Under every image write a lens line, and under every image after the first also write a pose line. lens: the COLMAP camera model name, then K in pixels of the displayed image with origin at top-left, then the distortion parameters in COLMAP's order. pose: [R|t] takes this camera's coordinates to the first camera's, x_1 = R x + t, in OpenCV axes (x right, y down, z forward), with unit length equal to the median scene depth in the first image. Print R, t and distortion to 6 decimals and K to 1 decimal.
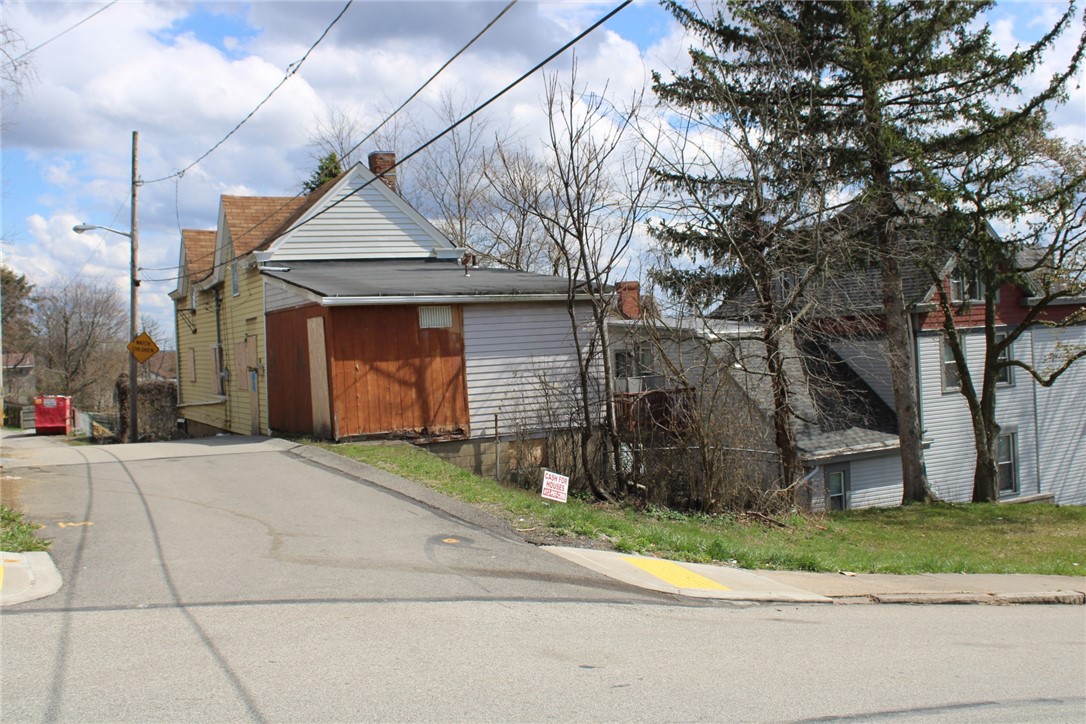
lens RADIAL K [[1128.1, 0, 543.0], [0, 1128.1, 362.0], [0, 0, 1]] dist [-0.093029, 0.004555]
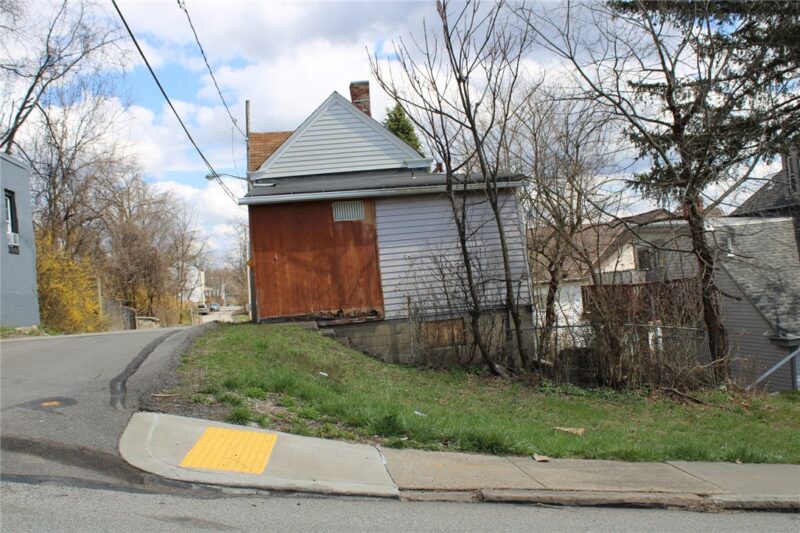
lens RADIAL K [[831.0, 0, 400.0], [0, 831.0, 266.5], [0, 0, 1]] dist [-0.093029, 0.004555]
pose [[0.935451, -0.042238, -0.350923, 0.239143], [0.035352, 0.999036, -0.026010, 0.038364], [0.351683, 0.011925, 0.936043, 0.246795]]
